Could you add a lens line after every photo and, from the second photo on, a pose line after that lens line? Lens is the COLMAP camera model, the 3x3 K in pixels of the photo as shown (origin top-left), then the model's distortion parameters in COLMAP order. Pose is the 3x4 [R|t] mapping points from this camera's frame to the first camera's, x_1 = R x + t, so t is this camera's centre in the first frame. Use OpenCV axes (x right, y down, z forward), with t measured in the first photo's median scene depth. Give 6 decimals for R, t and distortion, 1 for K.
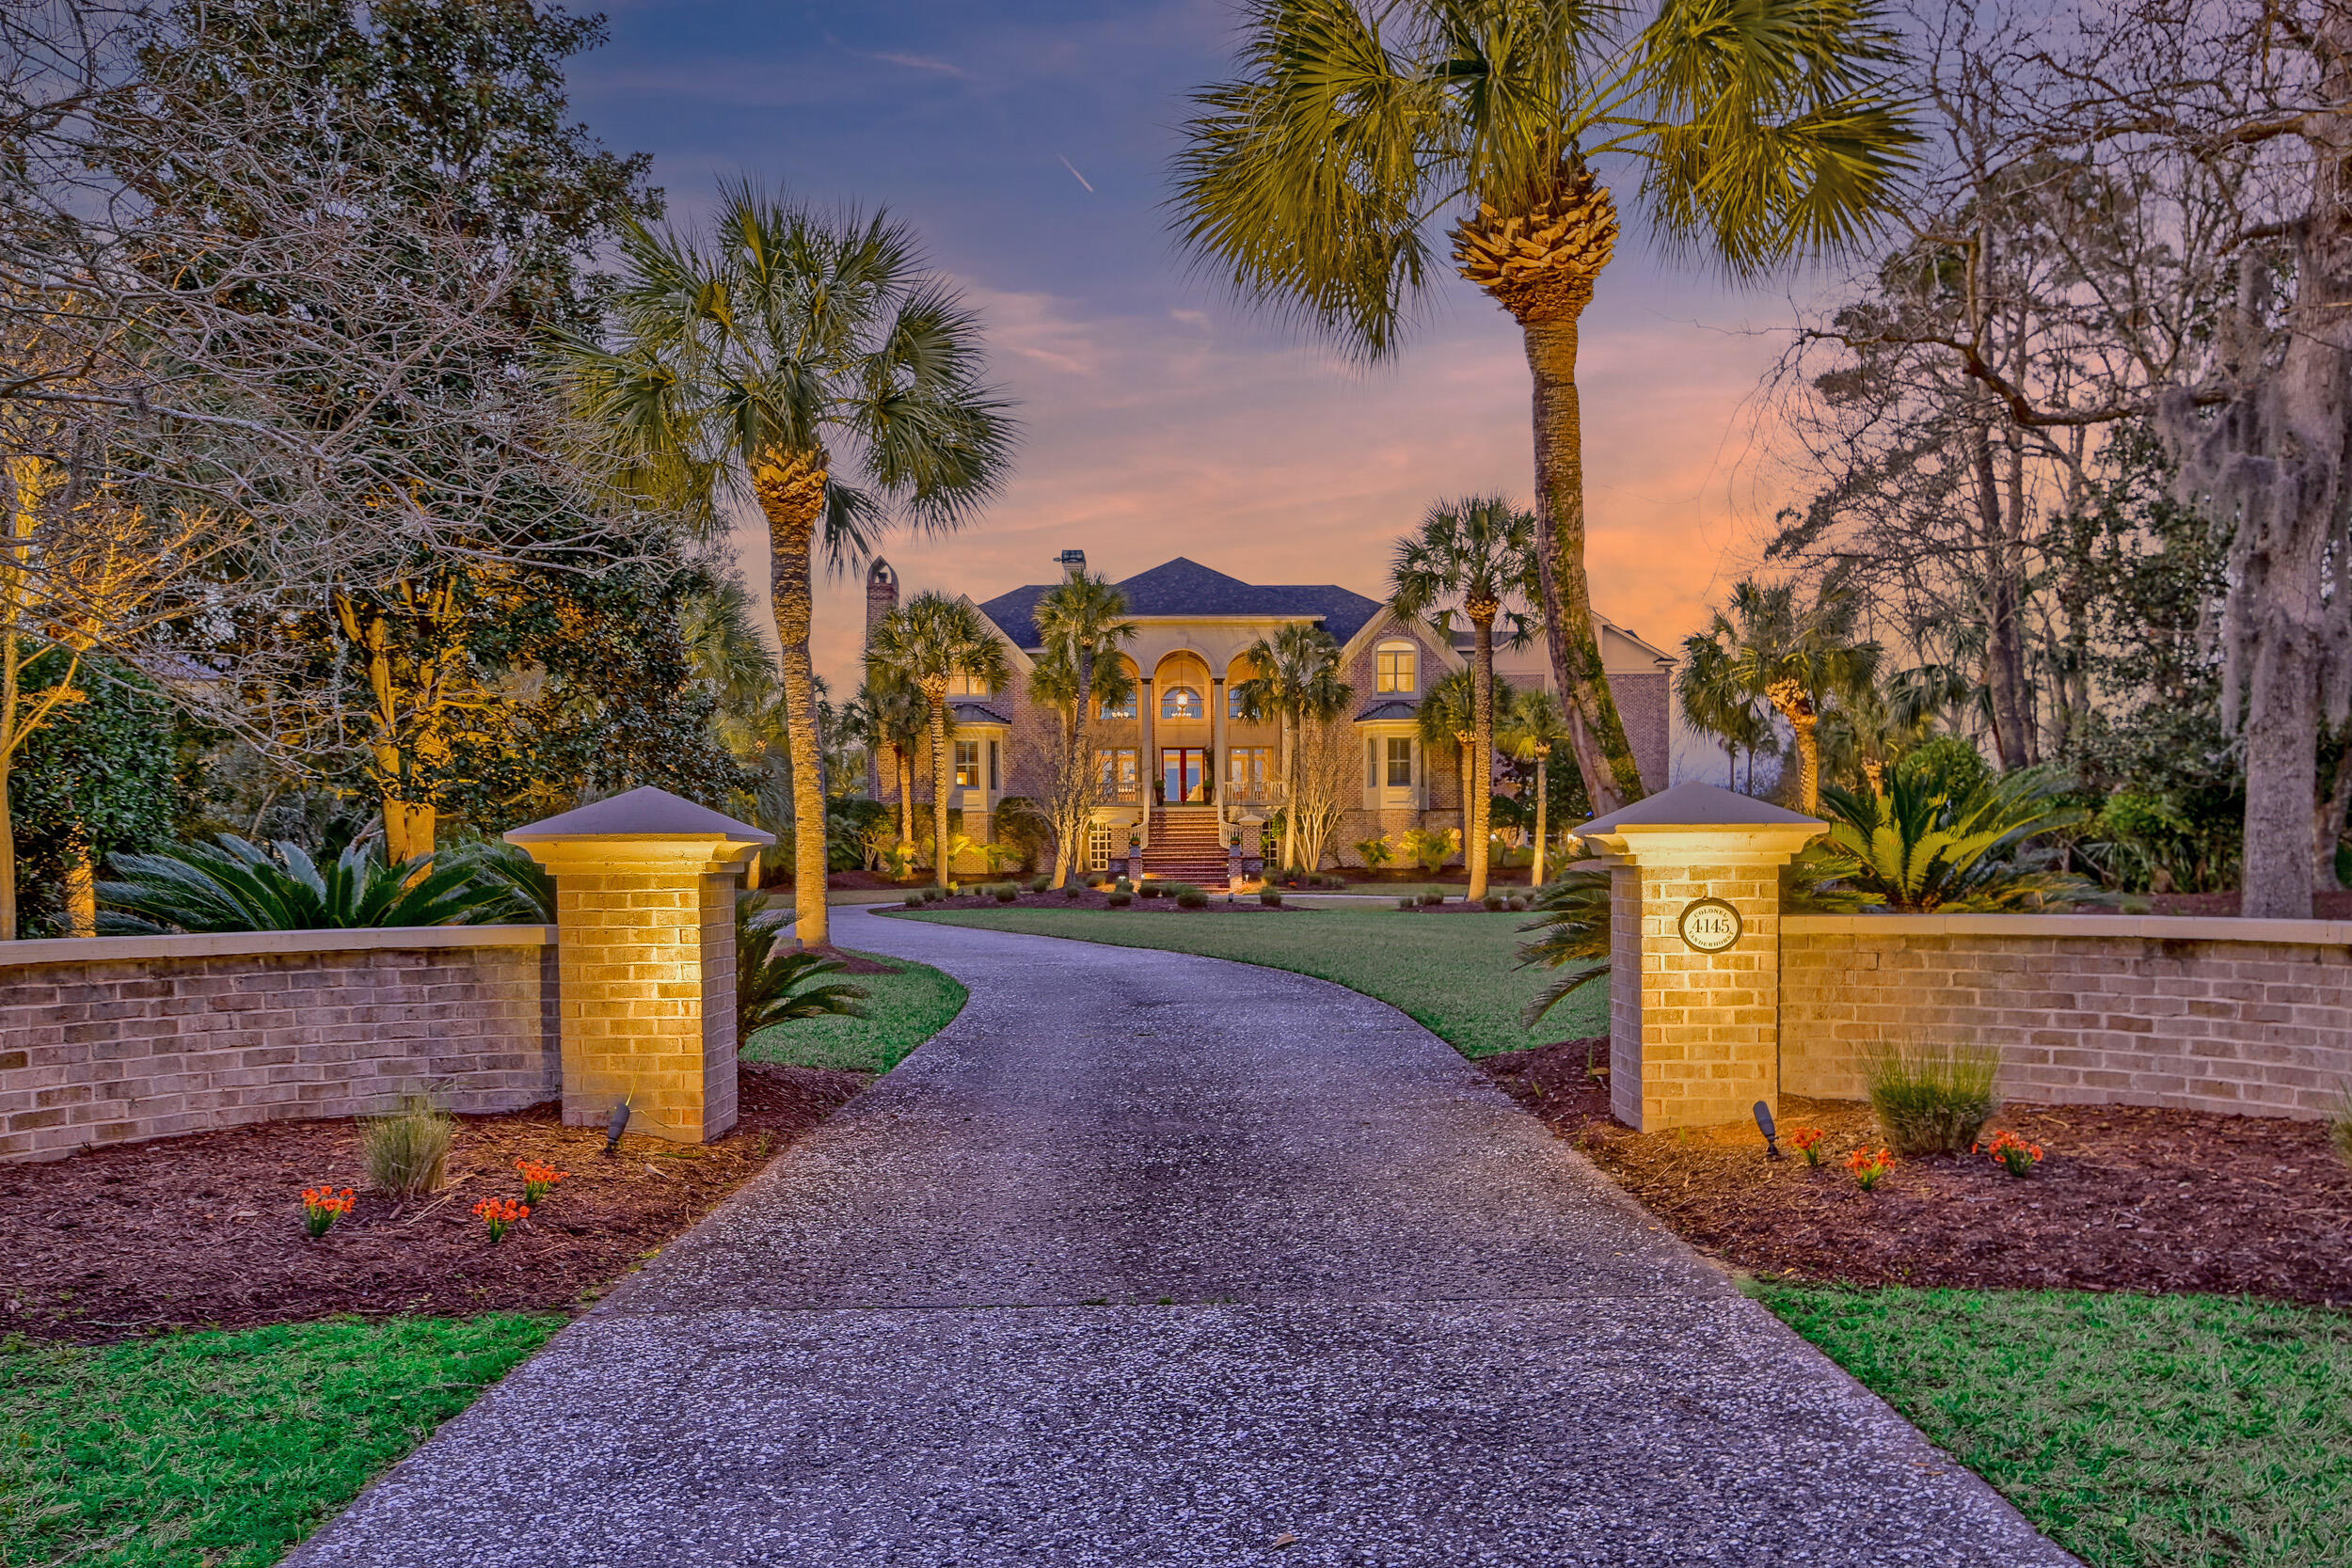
lens RADIAL K [[994.0, 0, 1192.6], [0, 994.0, 760.5], [0, 0, 1]] dist [0.000164, -0.000056]
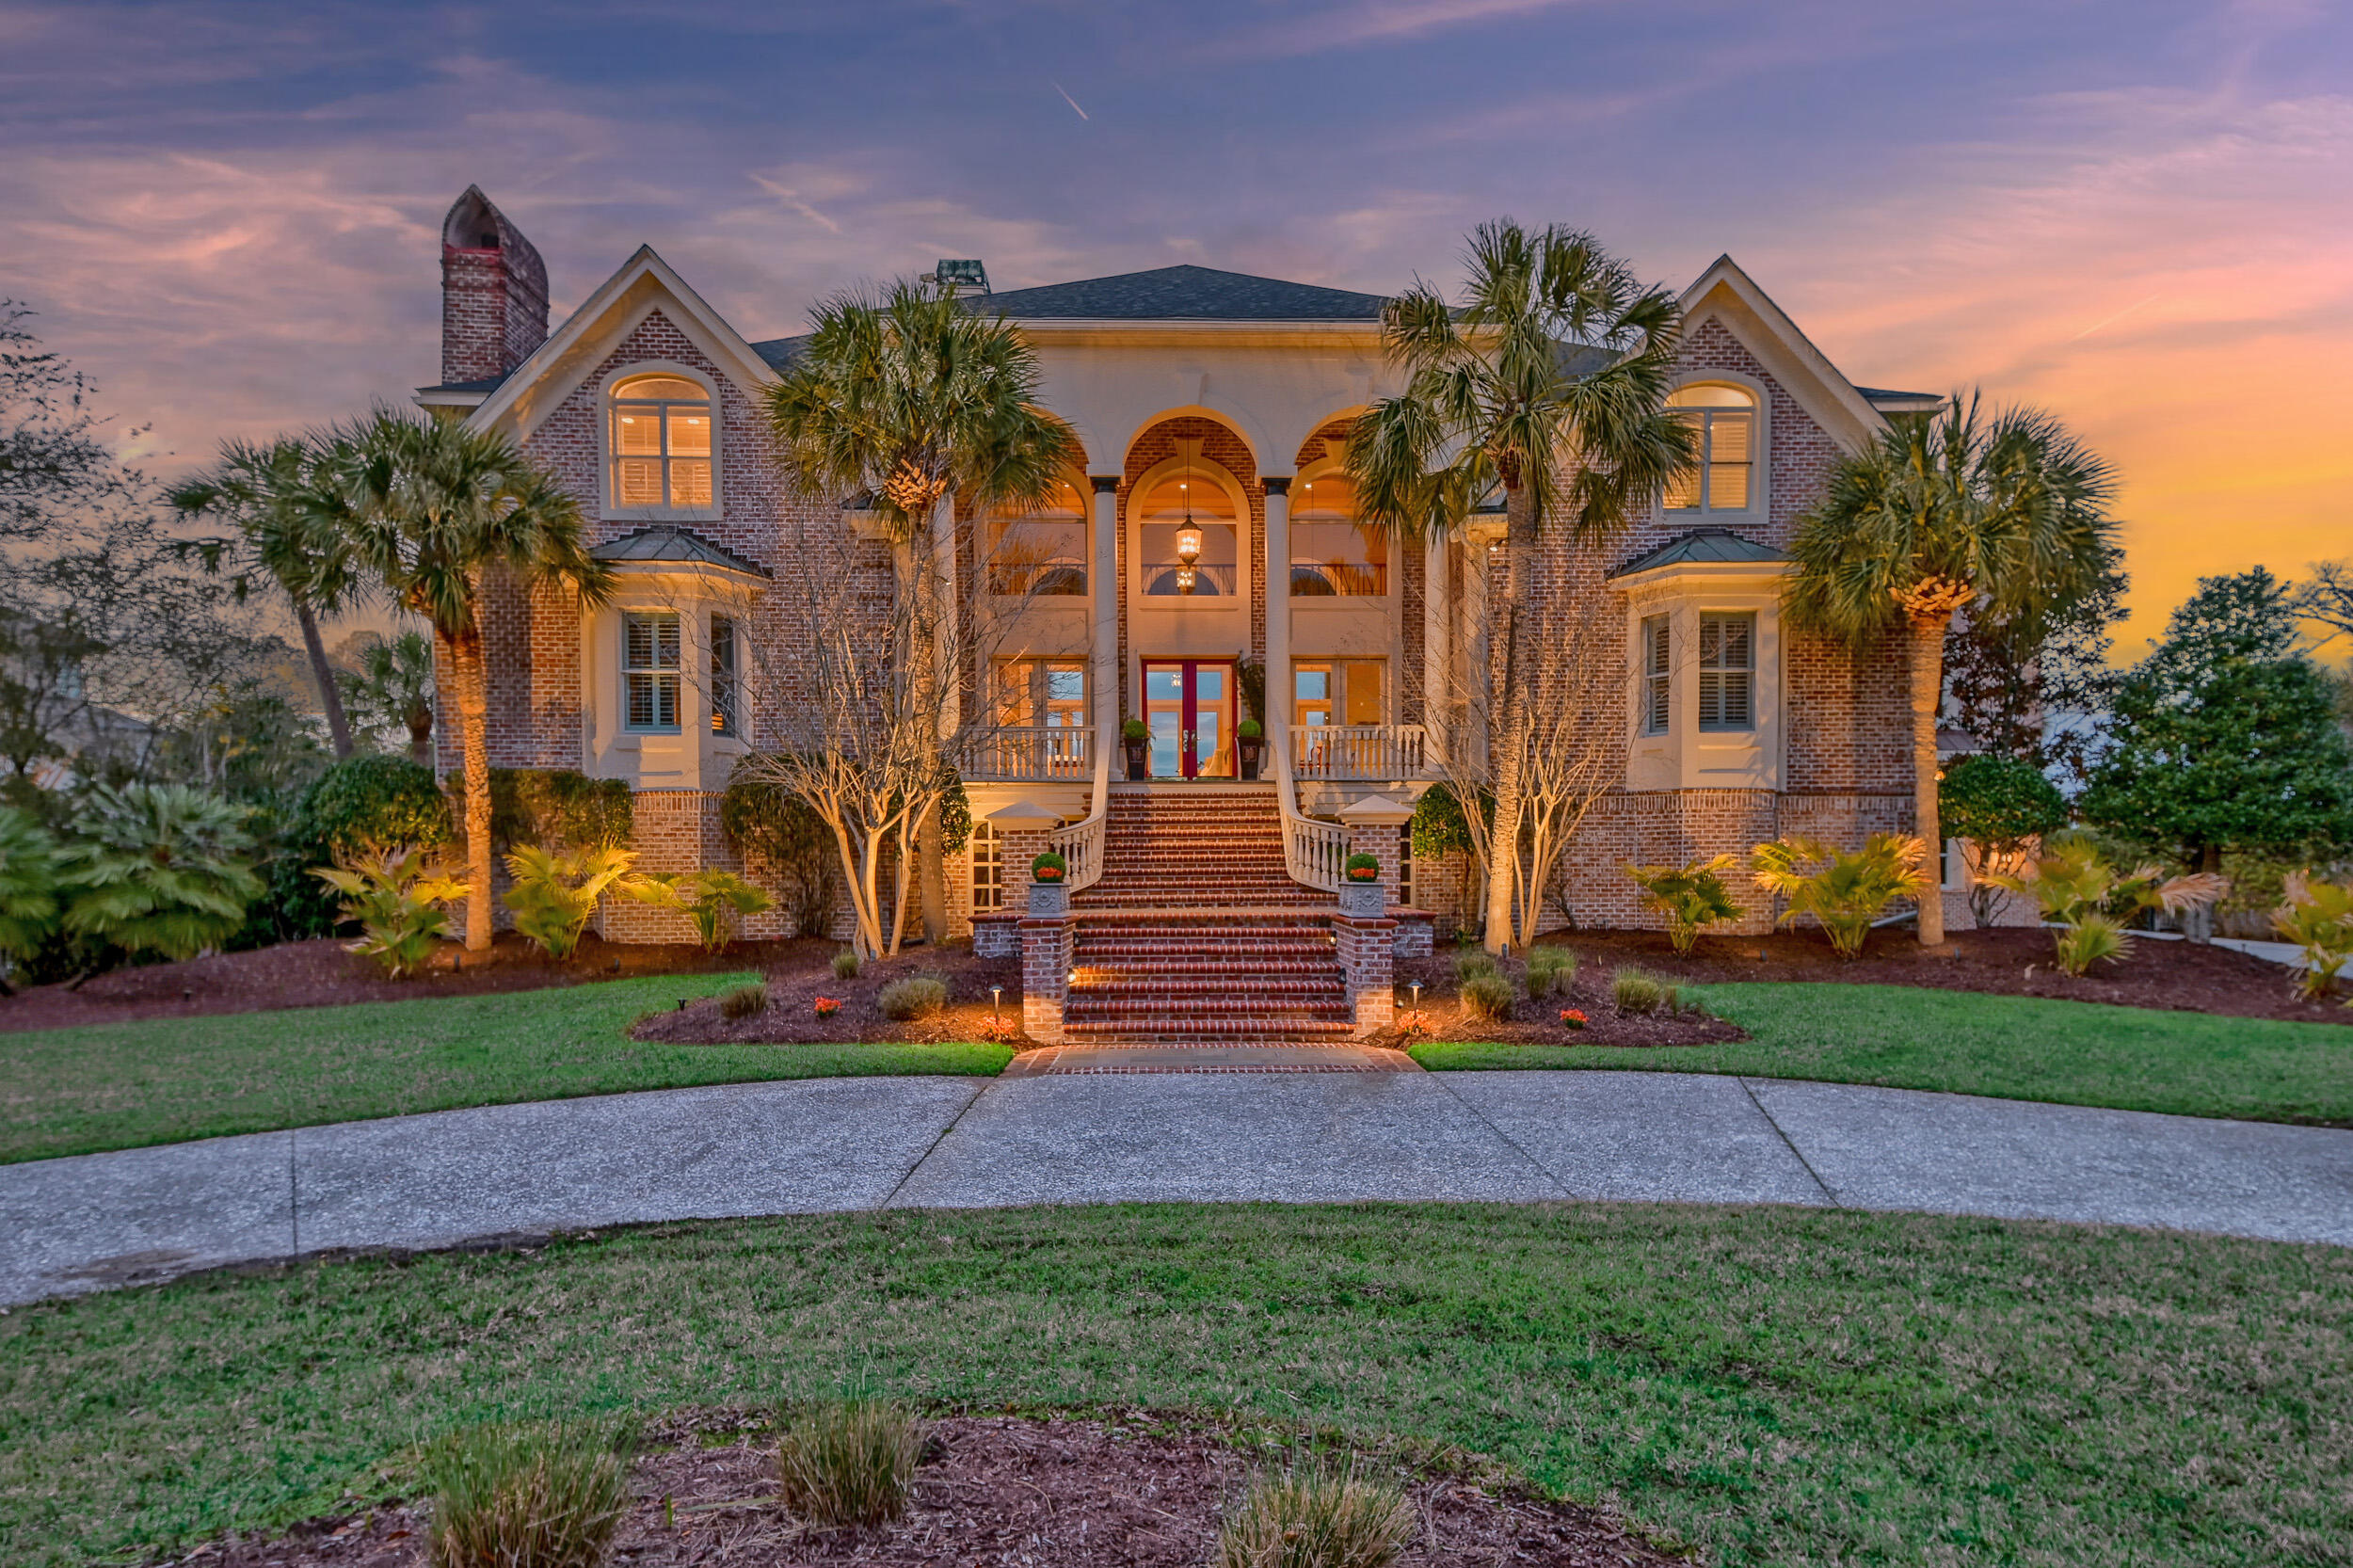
lens RADIAL K [[1054.6, 0, 1176.5], [0, 1054.6, 784.0], [0, 0, 1]] dist [0.000853, 0.000329]
pose [[0.999927, 0.003691, -0.011542, -0.014076], [-0.003558, 0.999928, 0.011437, 0.056186], [0.011583, -0.011395, 0.999868, 0.740482]]
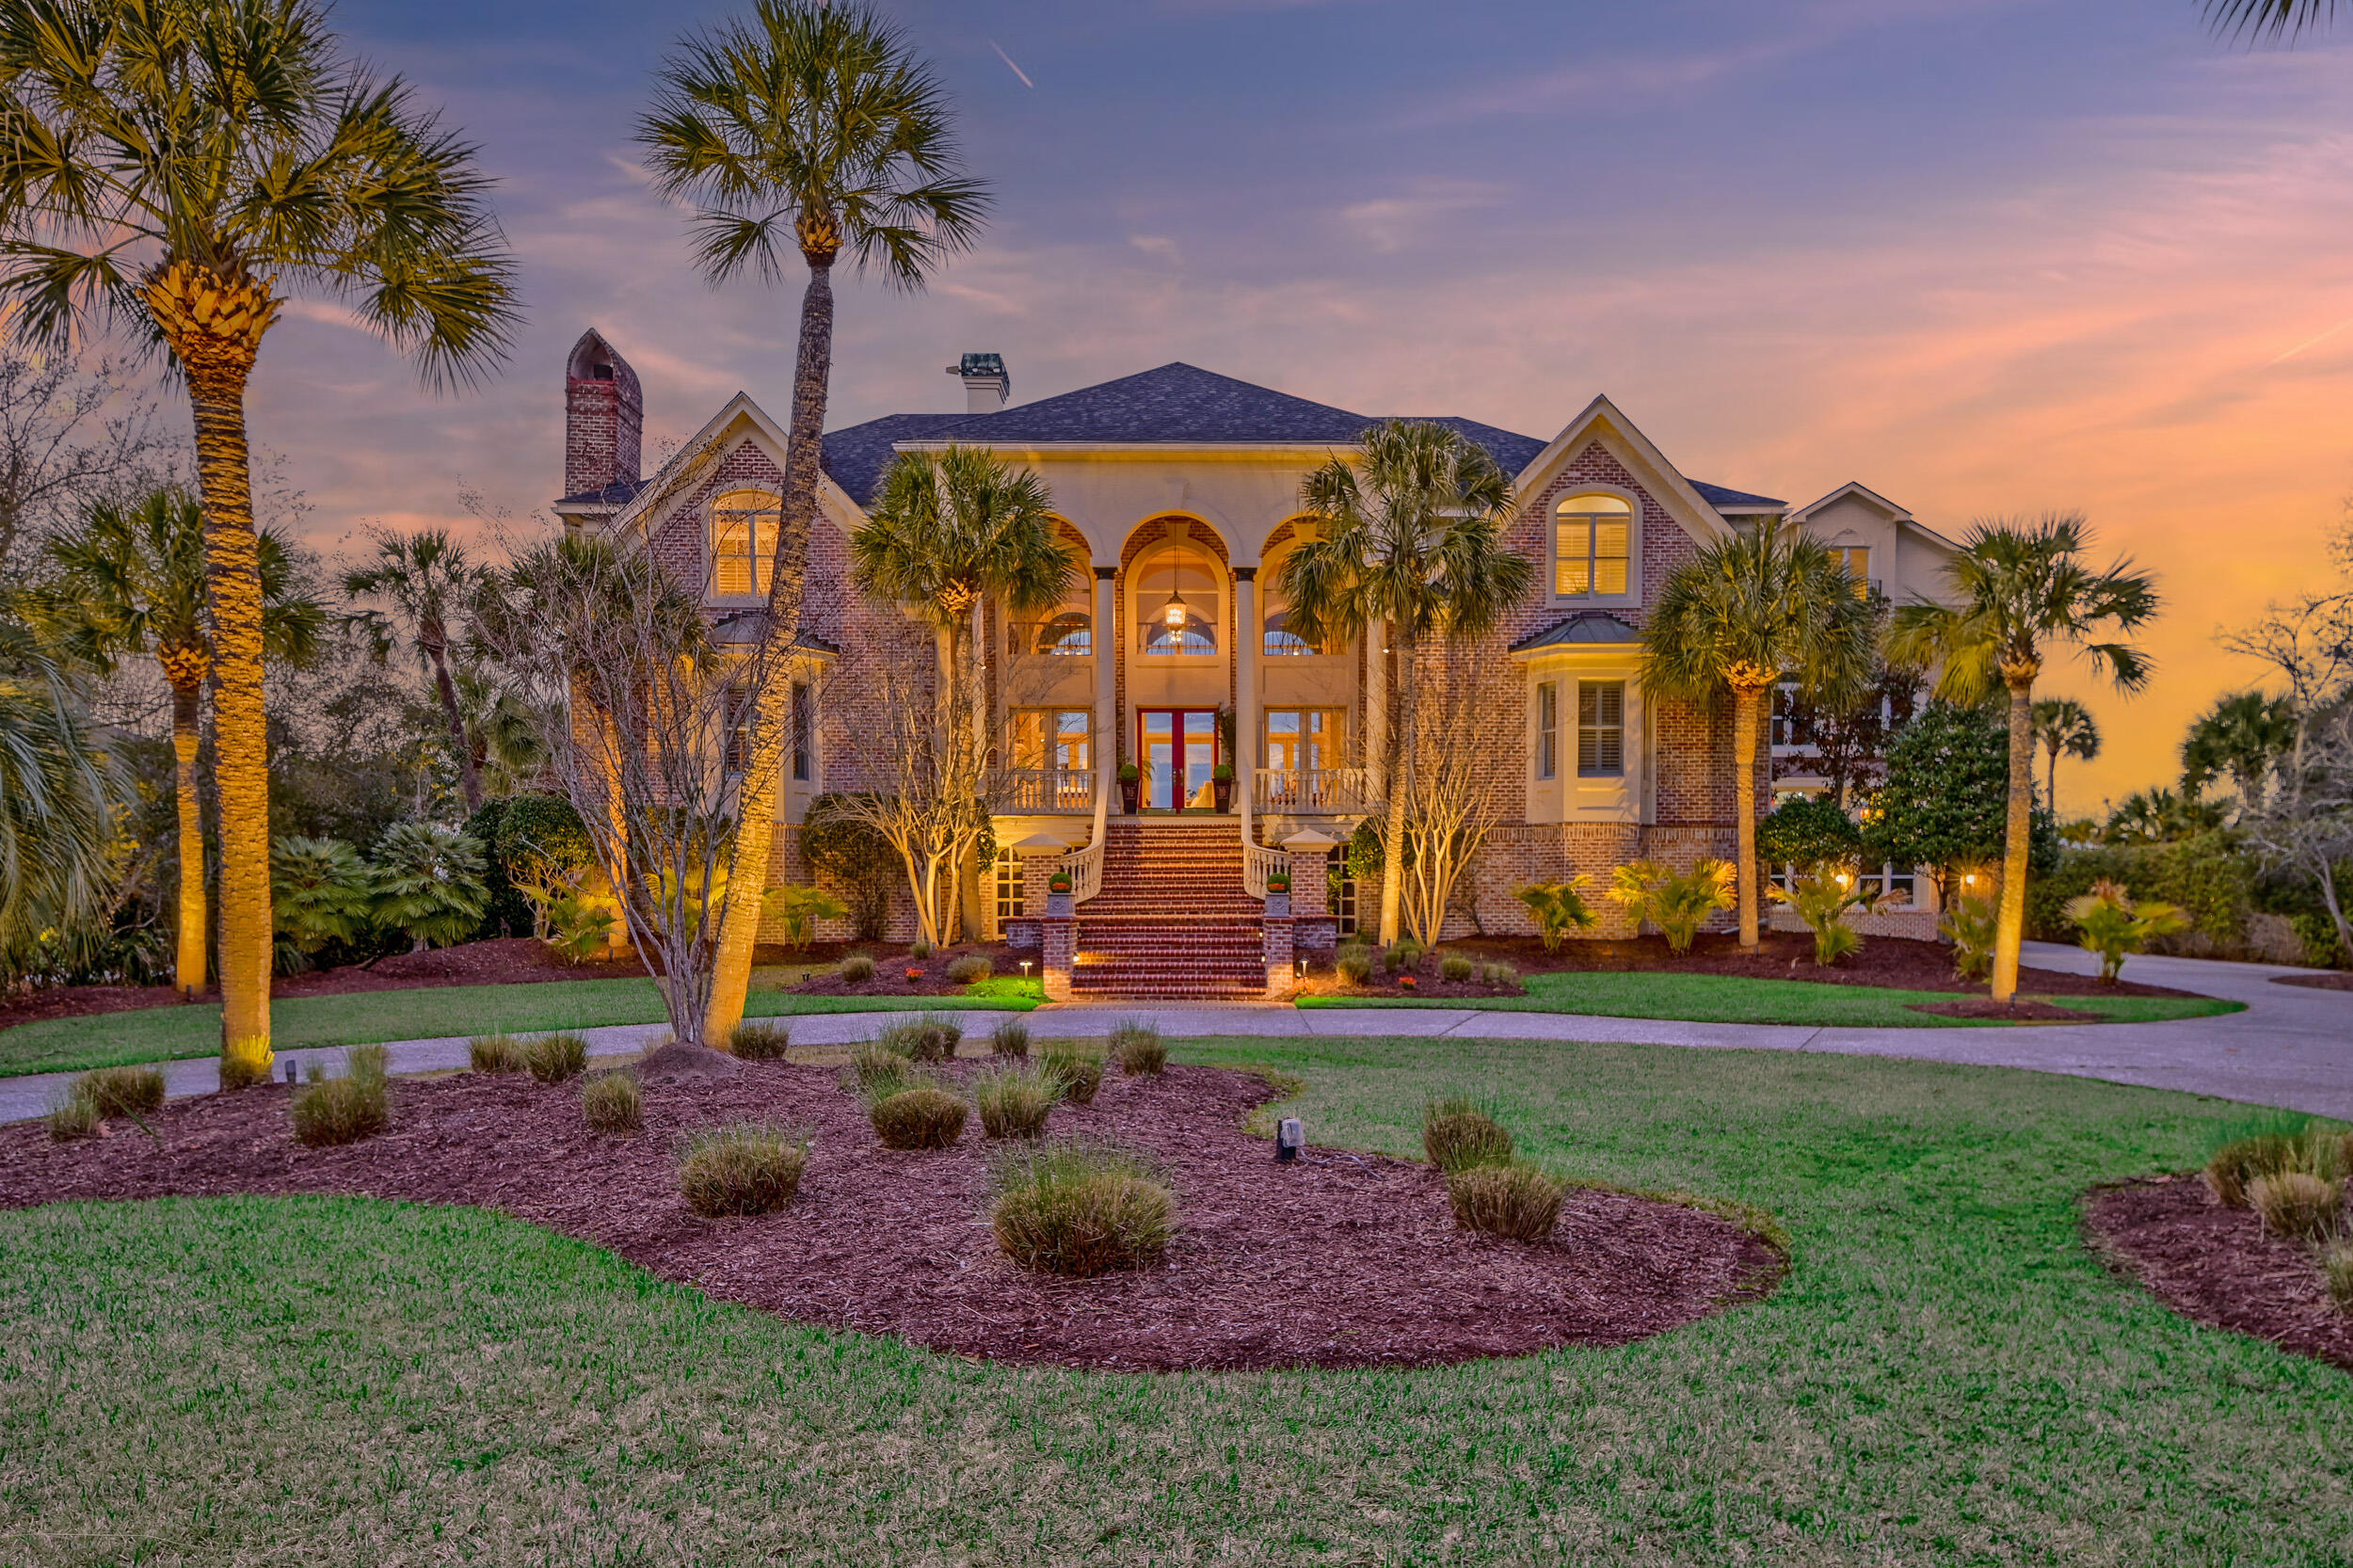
lens RADIAL K [[1228.2, 0, 1198.6], [0, 1228.2, 782.3], [0, 0, 1]] dist [0.001784, 0.000129]
pose [[0.999892, 0.005175, -0.013721, 0.015476], [-0.005140, 0.999984, 0.002550, 0.036760], [0.013734, -0.002480, 0.999903, 0.484954]]
